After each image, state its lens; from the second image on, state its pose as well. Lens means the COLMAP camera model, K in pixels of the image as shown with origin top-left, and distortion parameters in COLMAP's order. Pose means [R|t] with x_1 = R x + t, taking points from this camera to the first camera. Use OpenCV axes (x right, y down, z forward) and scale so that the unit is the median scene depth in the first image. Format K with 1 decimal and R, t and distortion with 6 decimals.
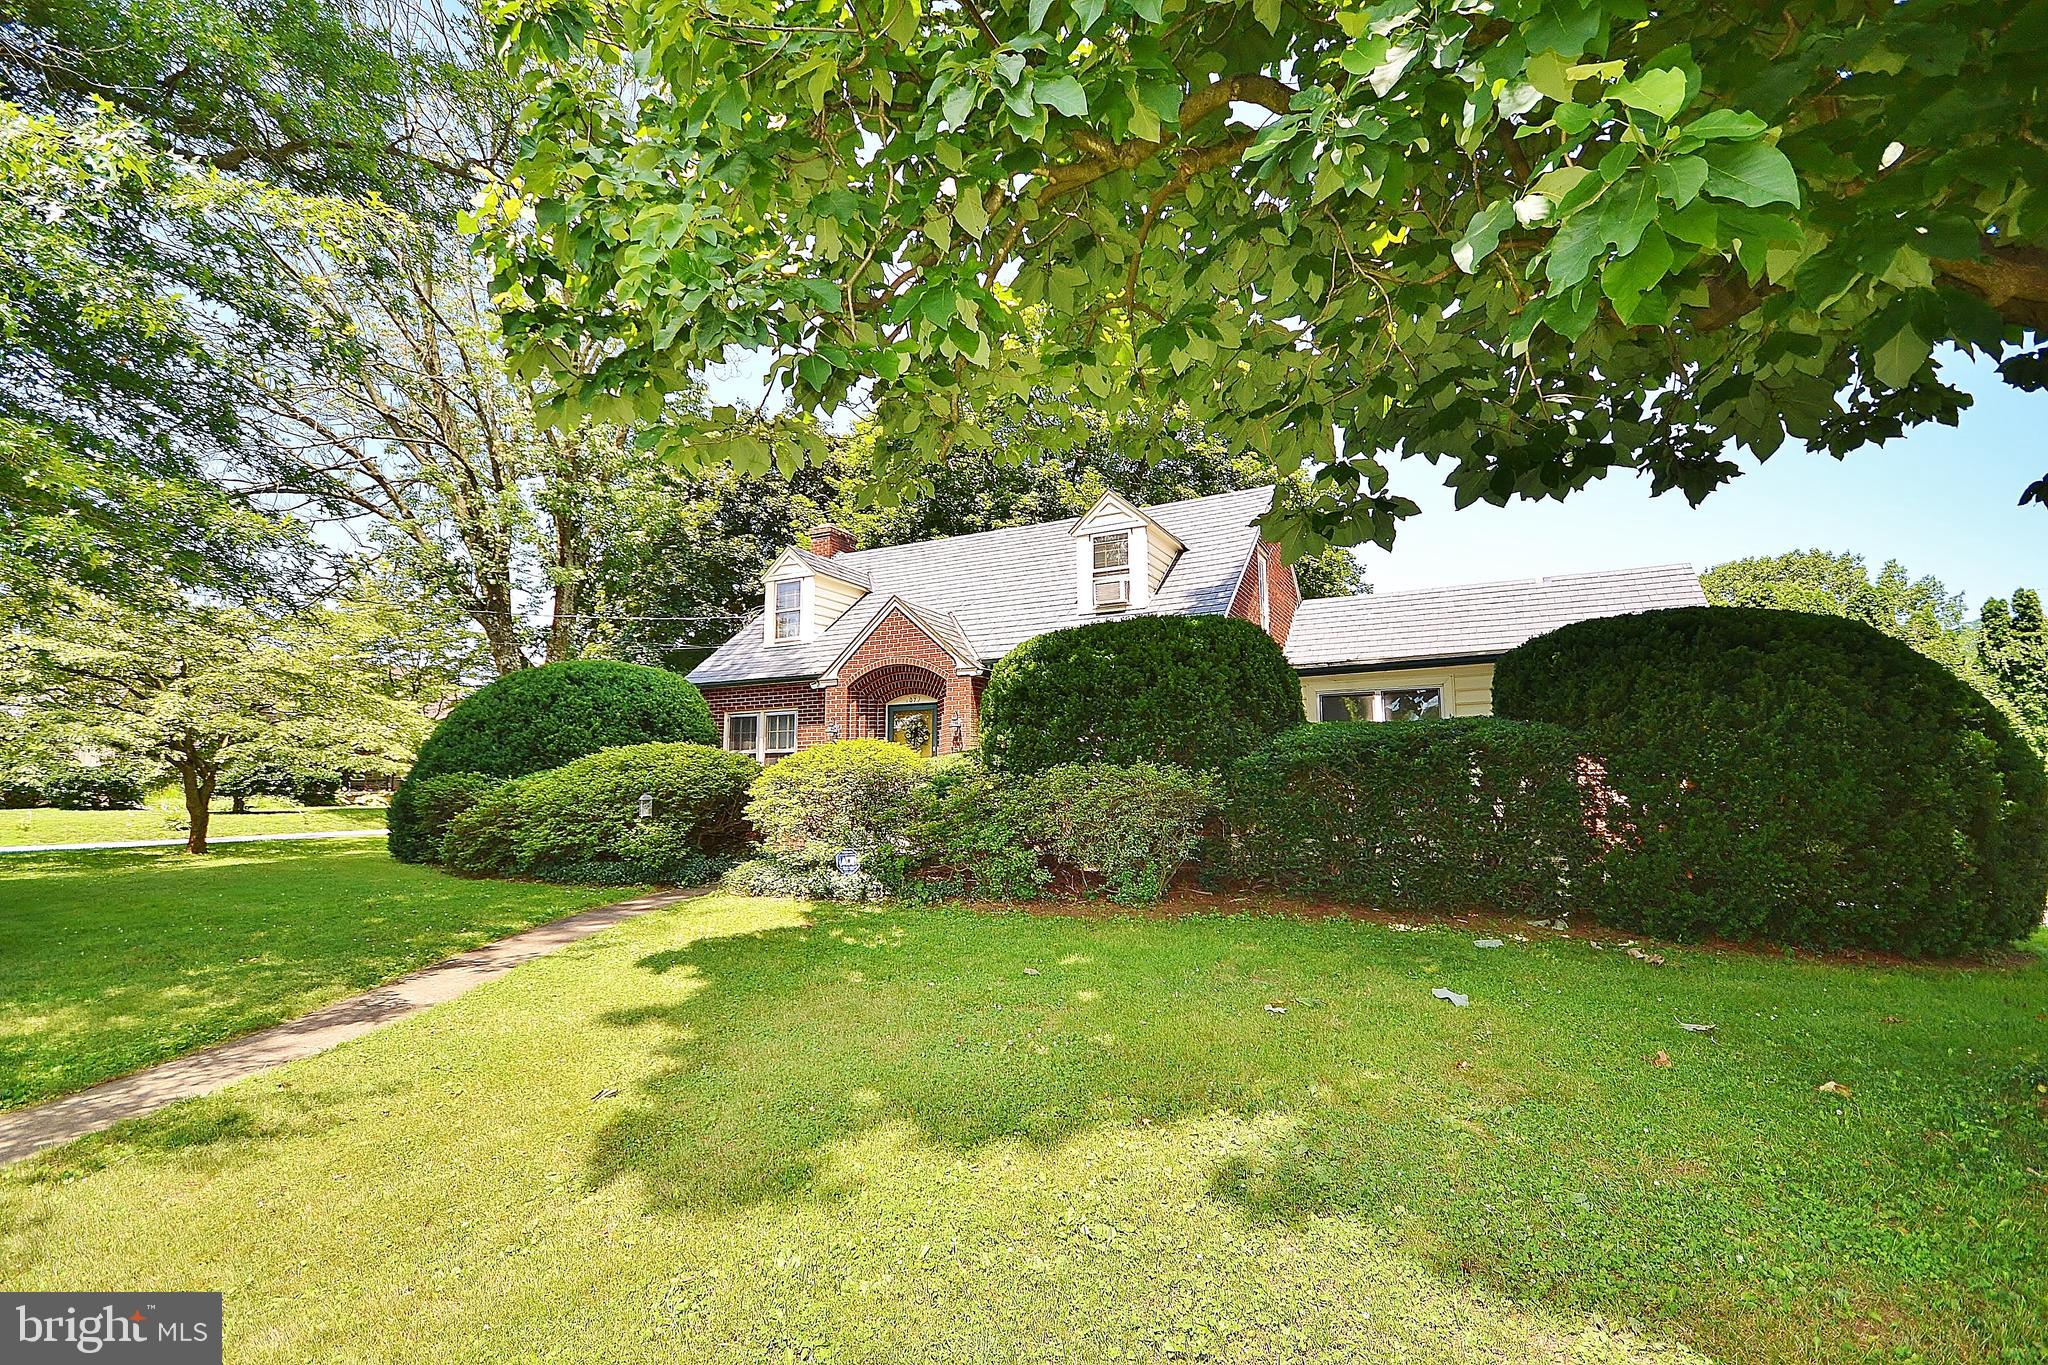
lens RADIAL K [[918.5, 0, 1025.5], [0, 918.5, 683.5], [0, 0, 1]] dist [-0.003327, -0.002779]
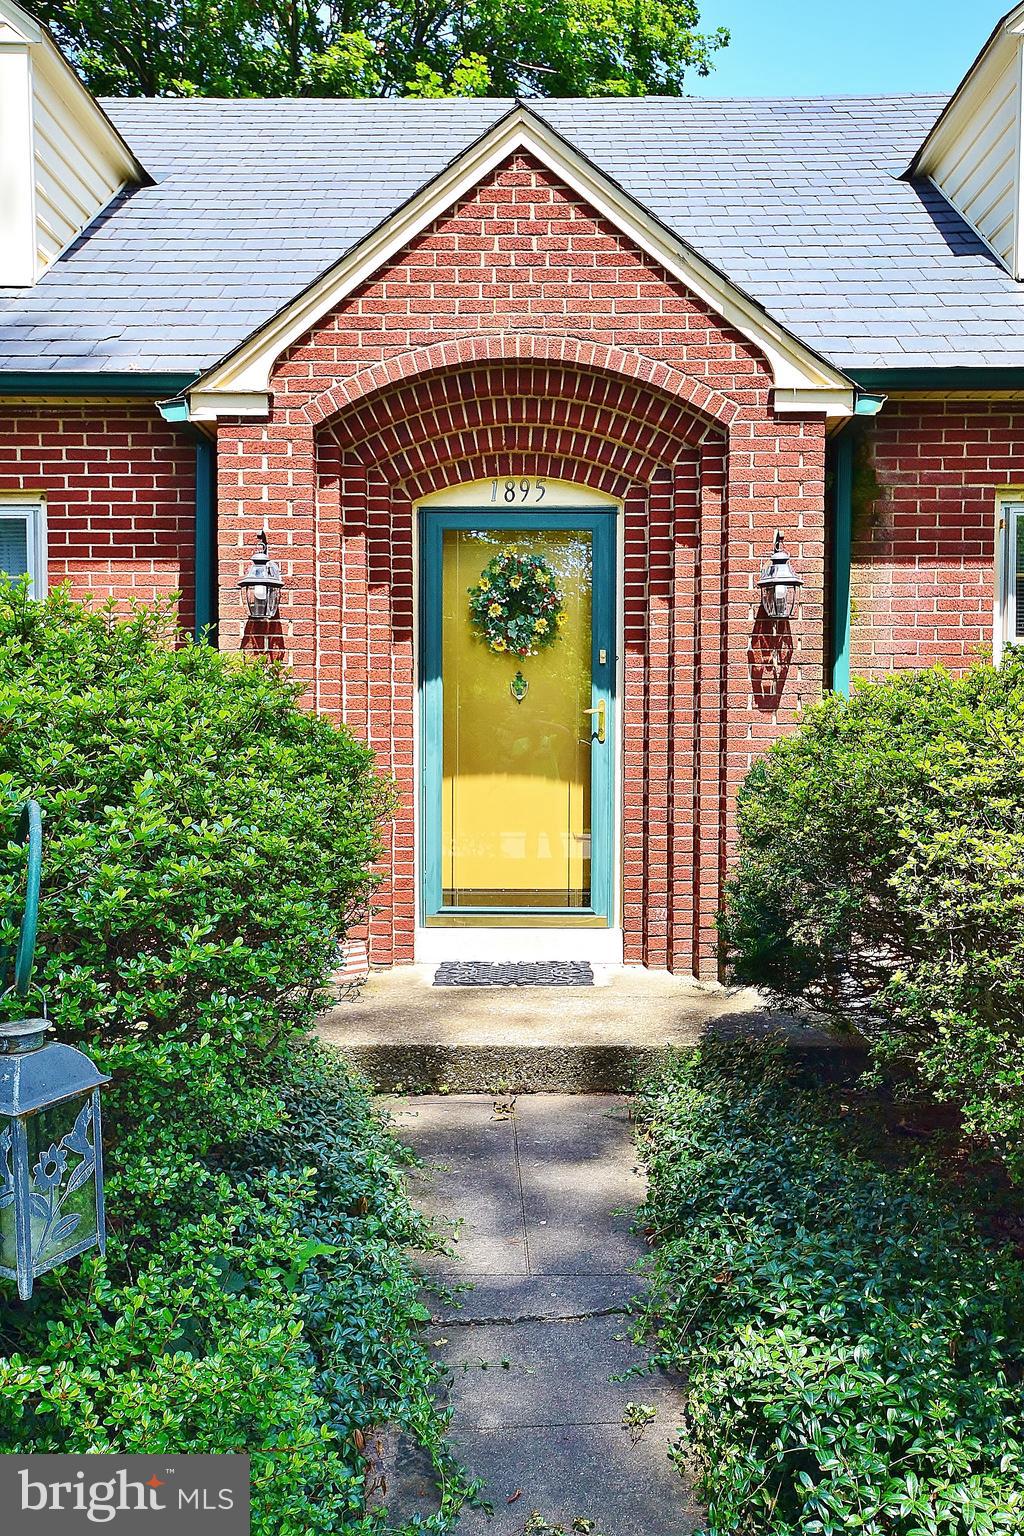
lens RADIAL K [[1231.4, 0, 516.8], [0, 1231.4, 772.6], [0, 0, 1]] dist [0.004450, -0.000269]
pose [[0.893751, -0.012830, 0.448380, -0.340571], [-0.058802, 0.987614, 0.145468, 0.055383], [-0.444693, -0.156378, 0.881926, 0.678408]]
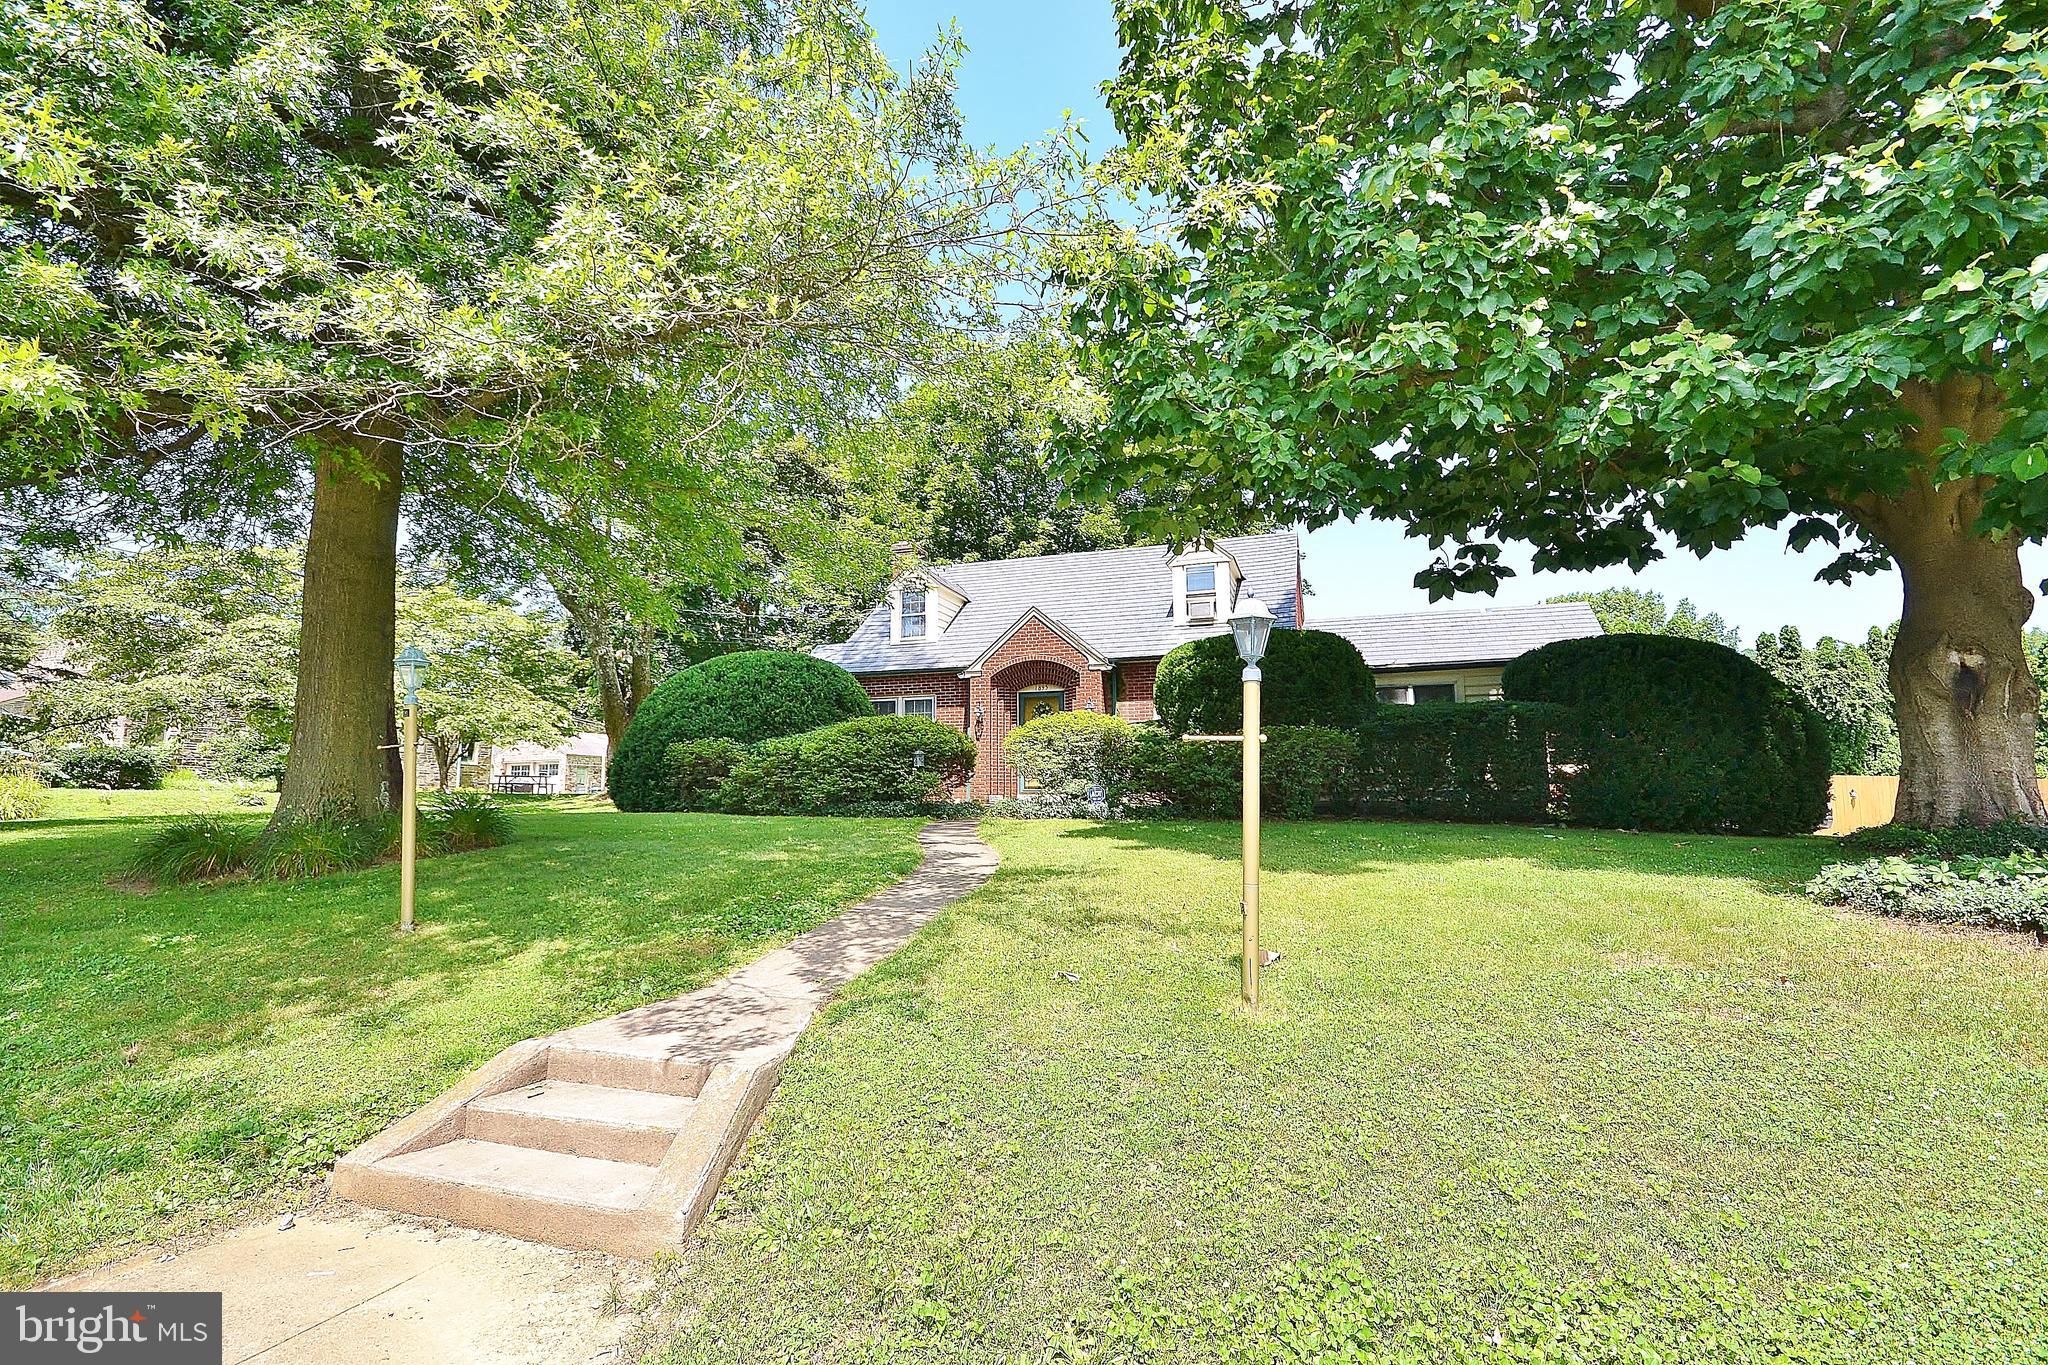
lens RADIAL K [[918.5, 0, 1026.1], [0, 918.5, 679.7], [0, 0, 1]] dist [-0.003327, -0.002779]
pose [[0.988973, 0.021173, 0.146572, -0.363340], [-0.019216, 0.999706, -0.014758, 0.027035], [-0.146841, 0.011779, 0.989090, -0.286454]]
